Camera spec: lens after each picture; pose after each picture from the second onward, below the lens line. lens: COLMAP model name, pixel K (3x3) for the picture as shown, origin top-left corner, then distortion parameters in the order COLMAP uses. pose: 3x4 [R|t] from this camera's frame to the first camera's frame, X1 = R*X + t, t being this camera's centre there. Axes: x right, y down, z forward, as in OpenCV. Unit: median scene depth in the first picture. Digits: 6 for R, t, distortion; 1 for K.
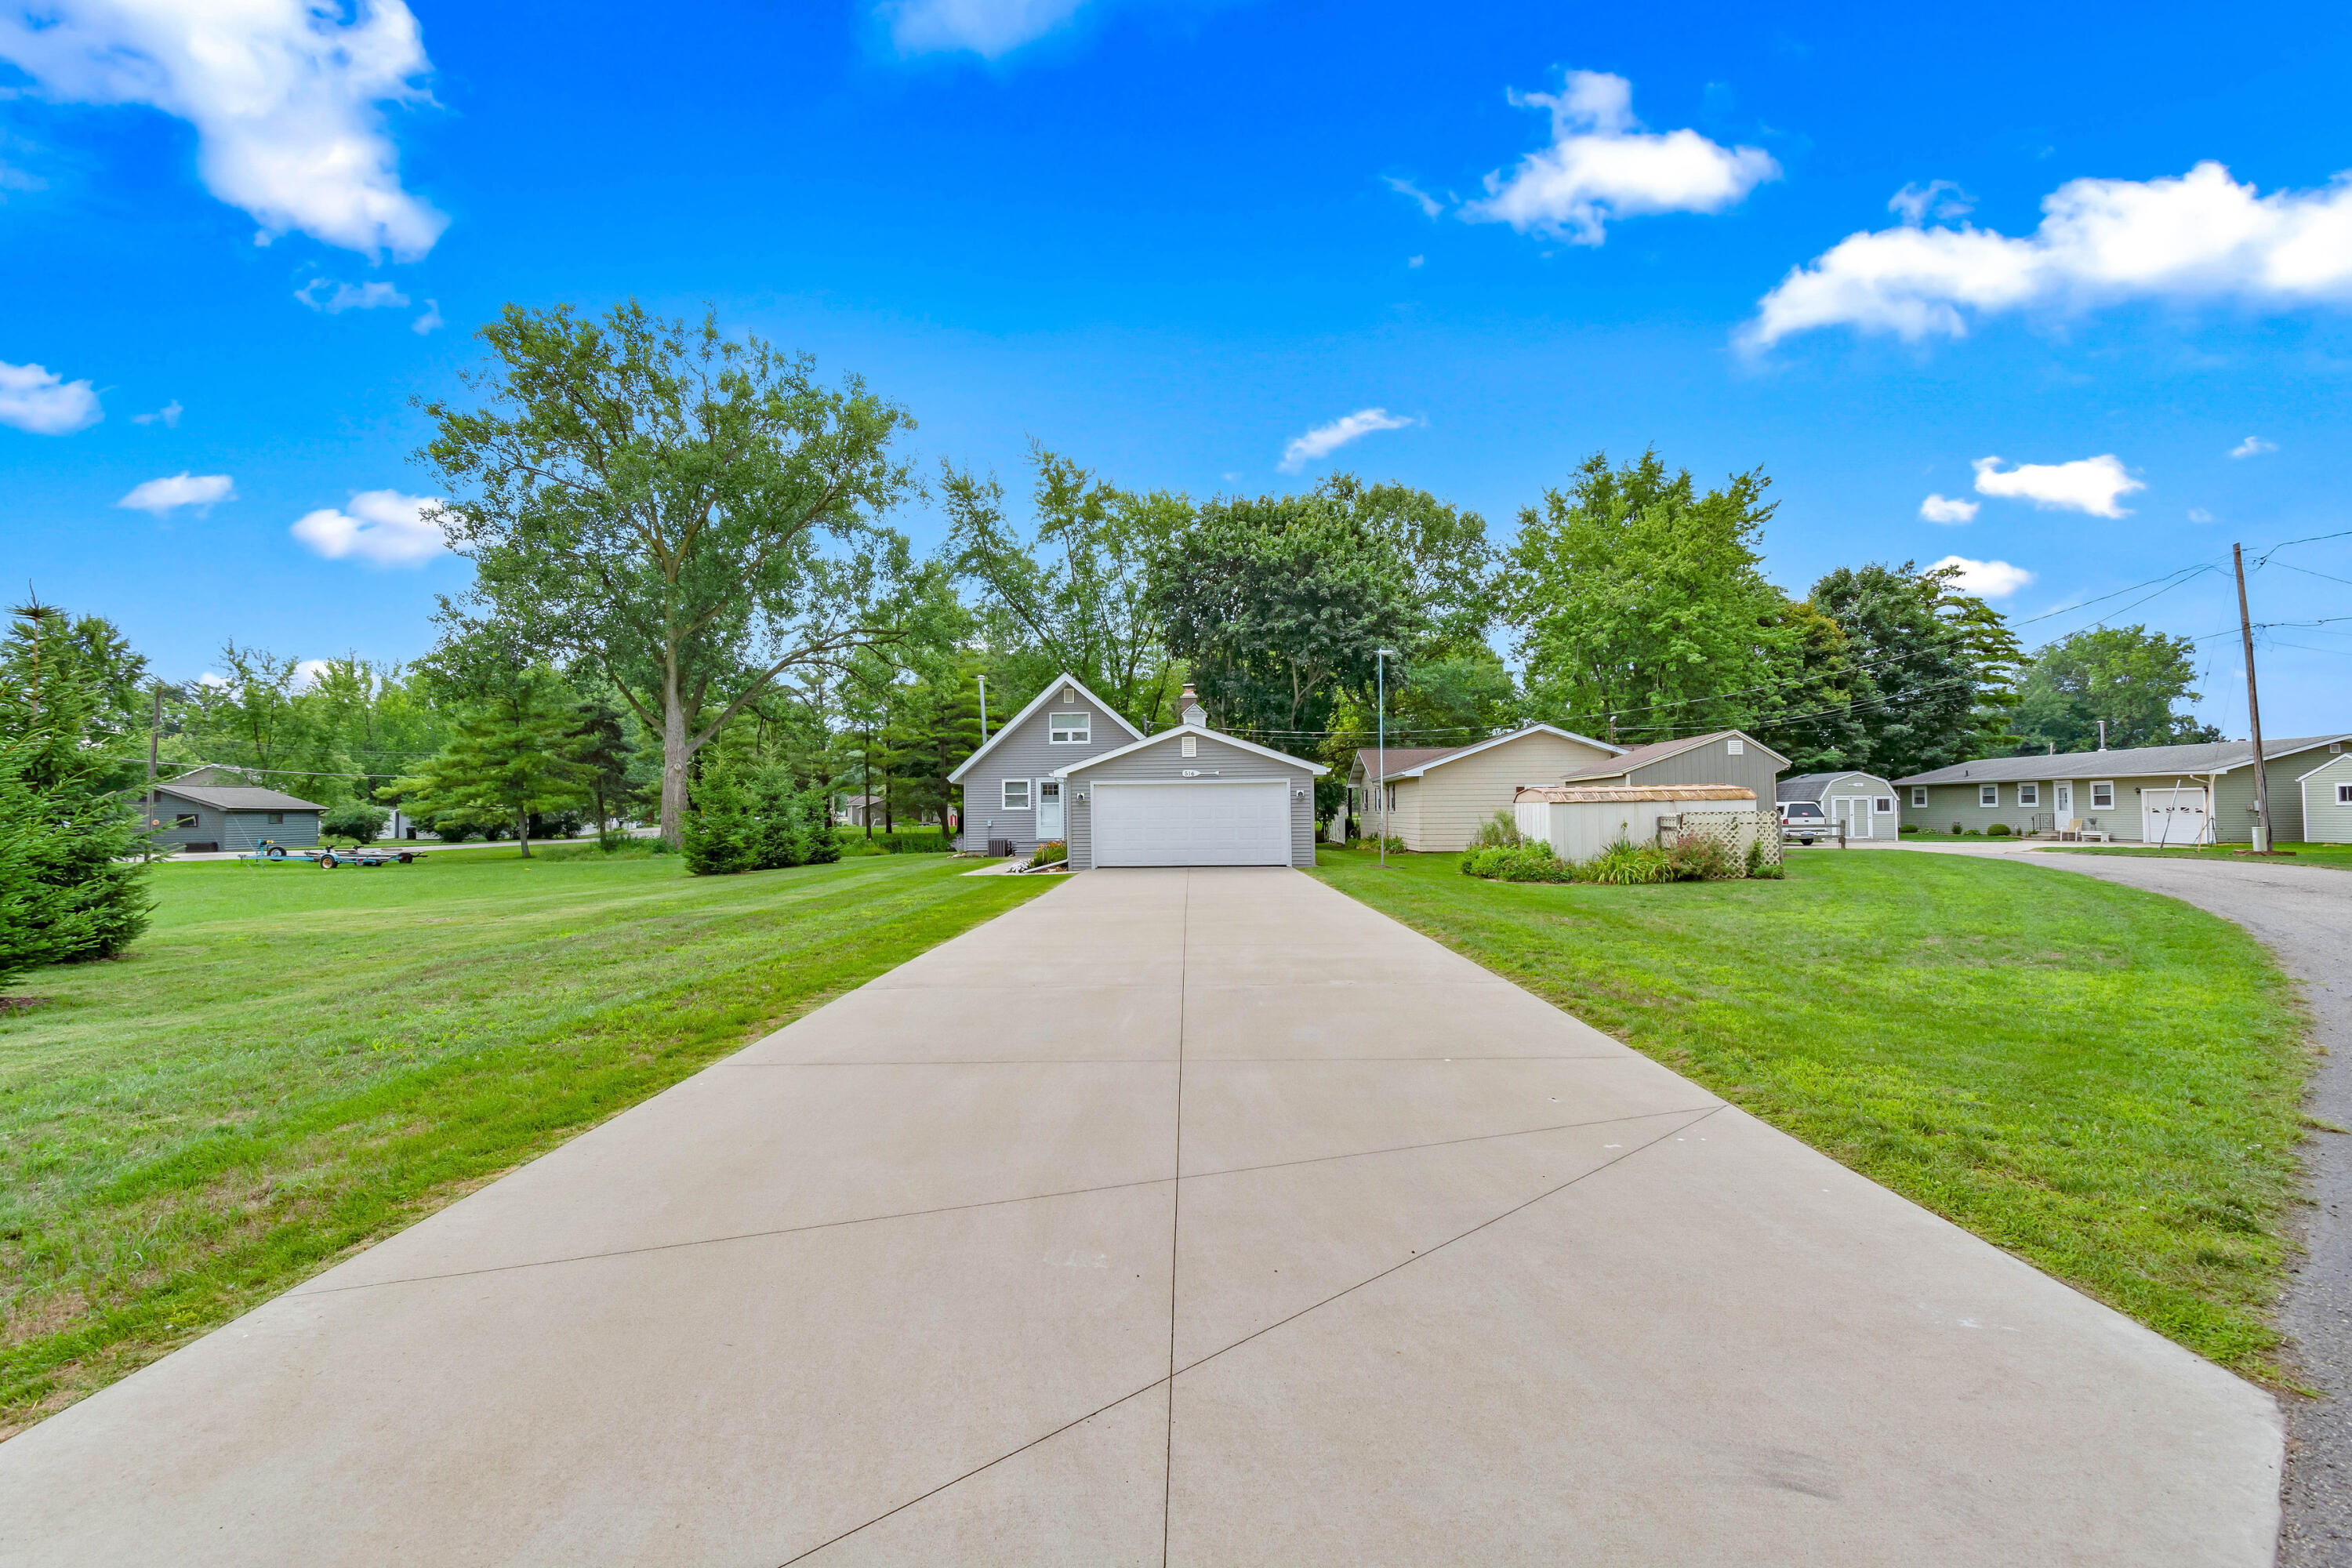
lens RADIAL K [[1045.5, 0, 1175.7], [0, 1045.5, 794.4], [0, 0, 1]] dist [0.003288, -0.000595]
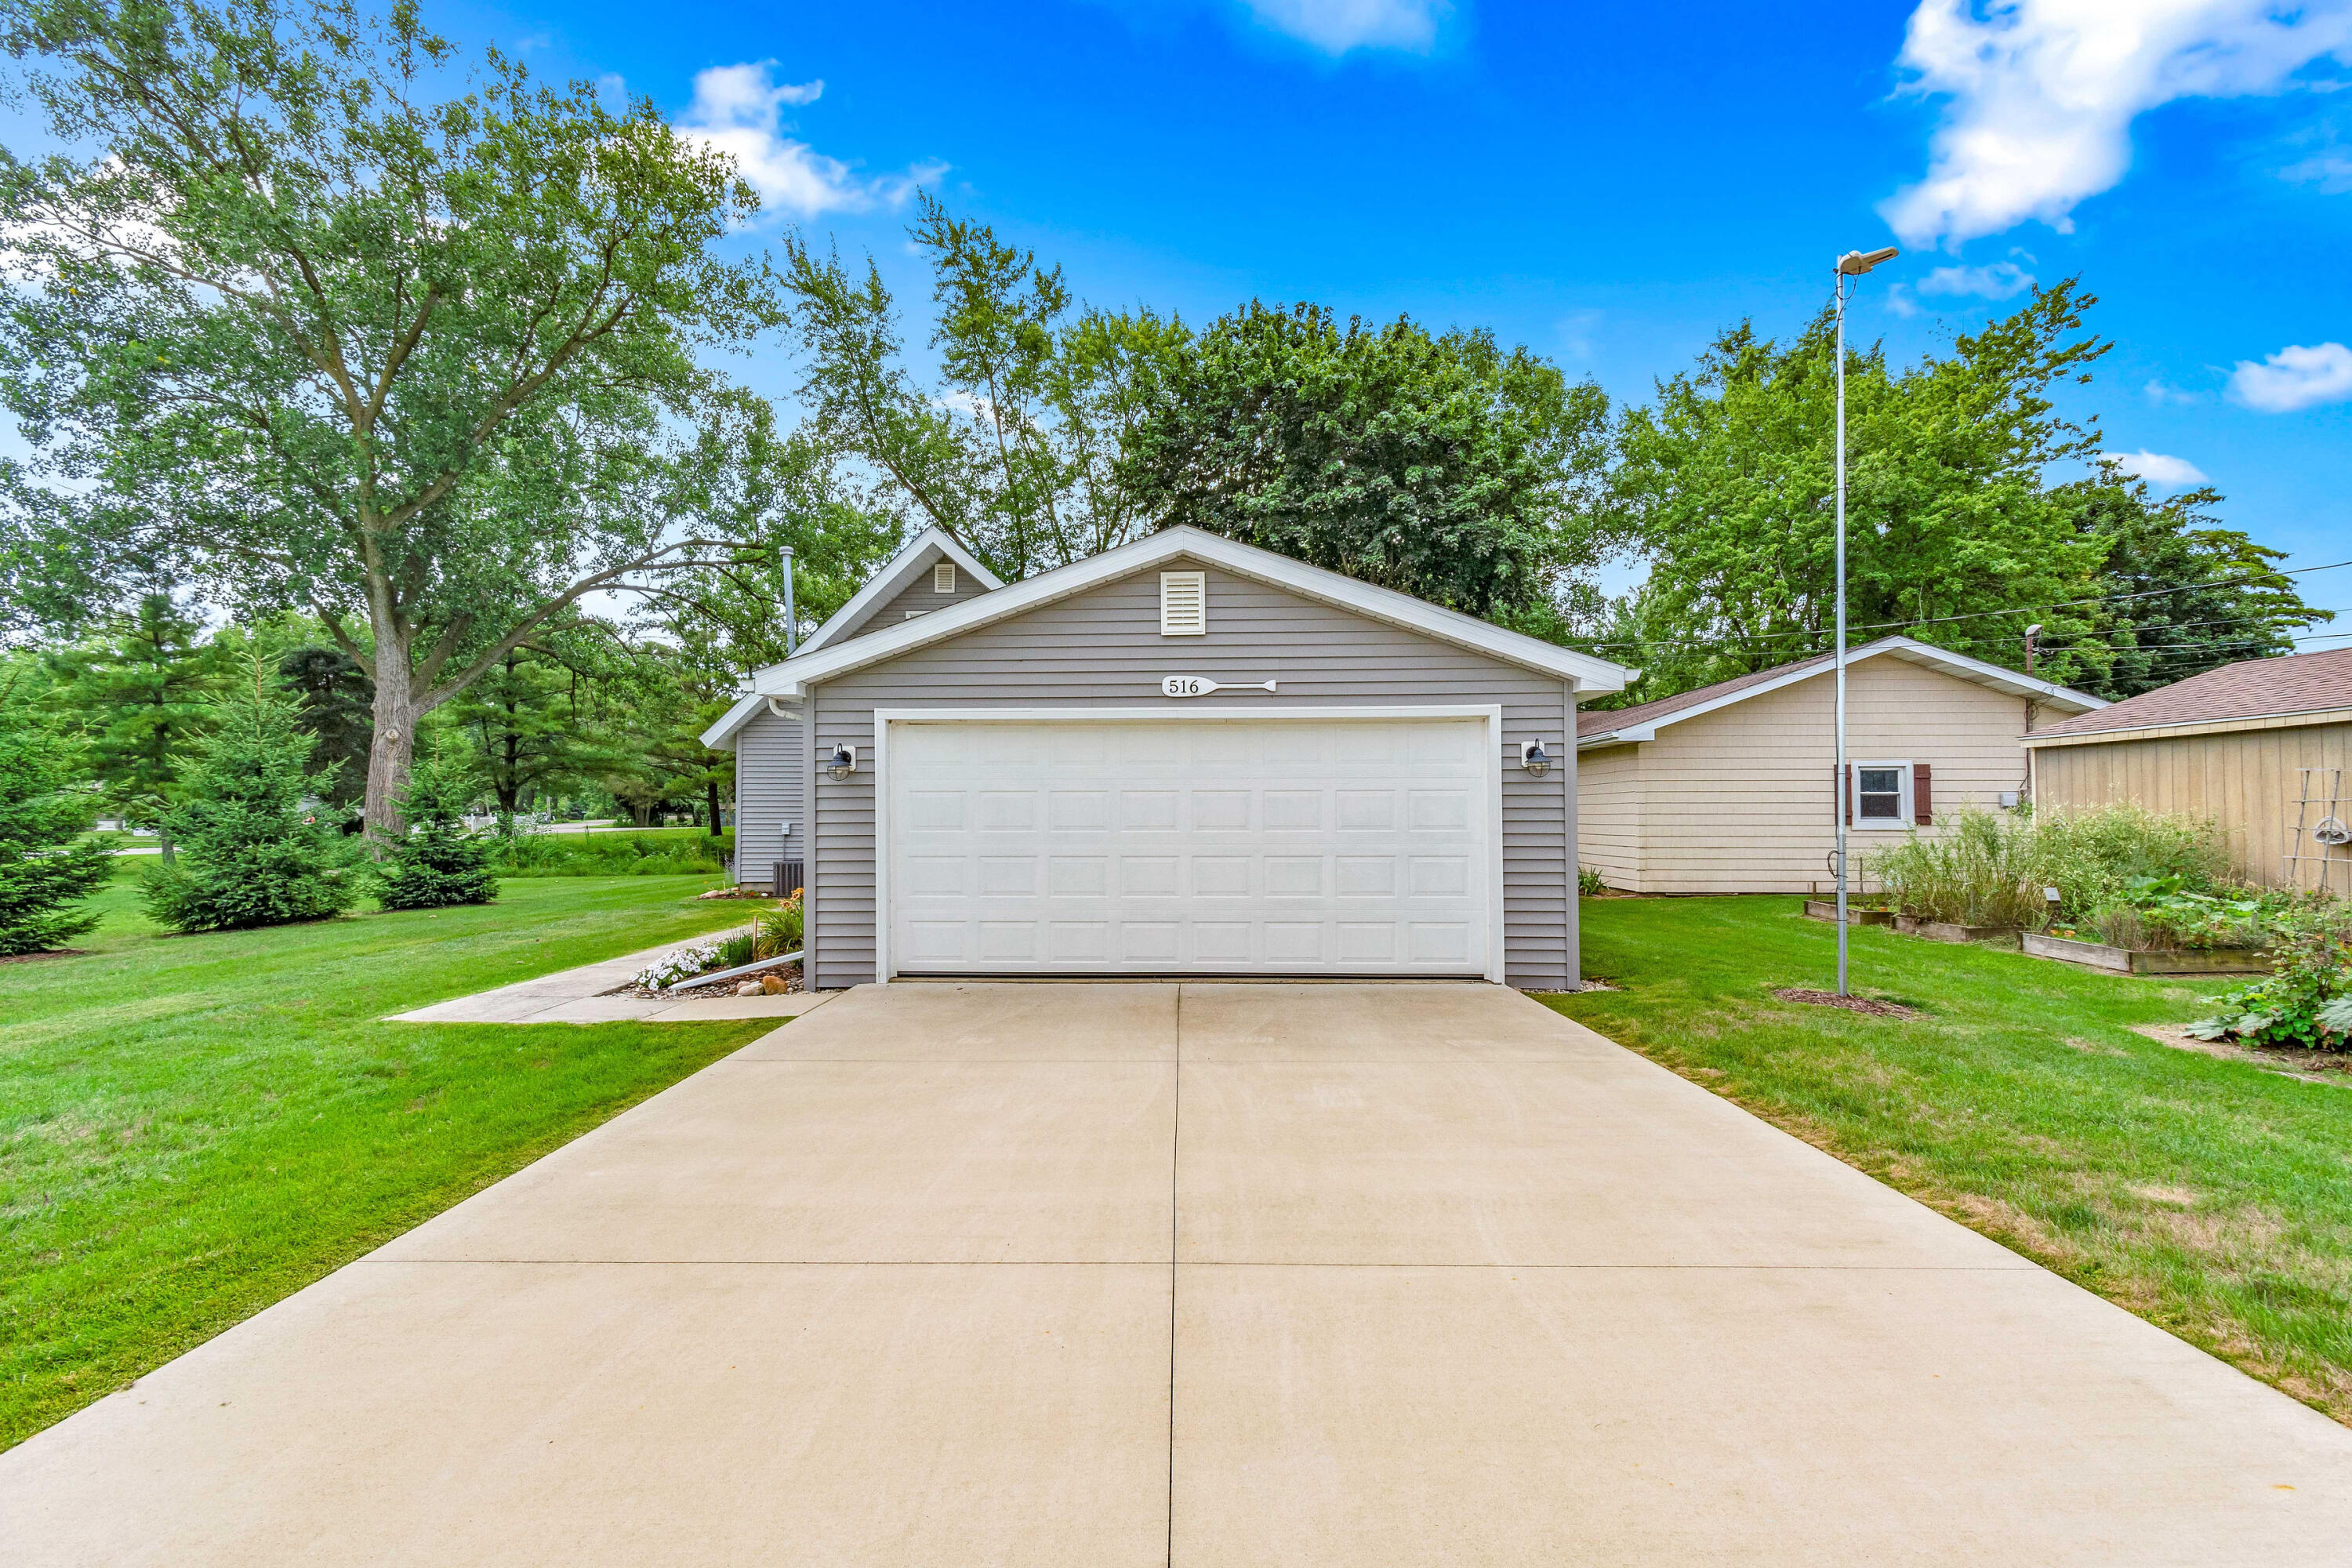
lens RADIAL K [[1045.5, 0, 1175.7], [0, 1045.5, 794.4], [0, 0, 1]] dist [0.003288, -0.000595]
pose [[0.999912, 0.008847, 0.009898, 0.004612], [-0.008861, 0.999960, 0.001370, 0.007409], [-0.009886, -0.001457, 0.999950, 0.407187]]
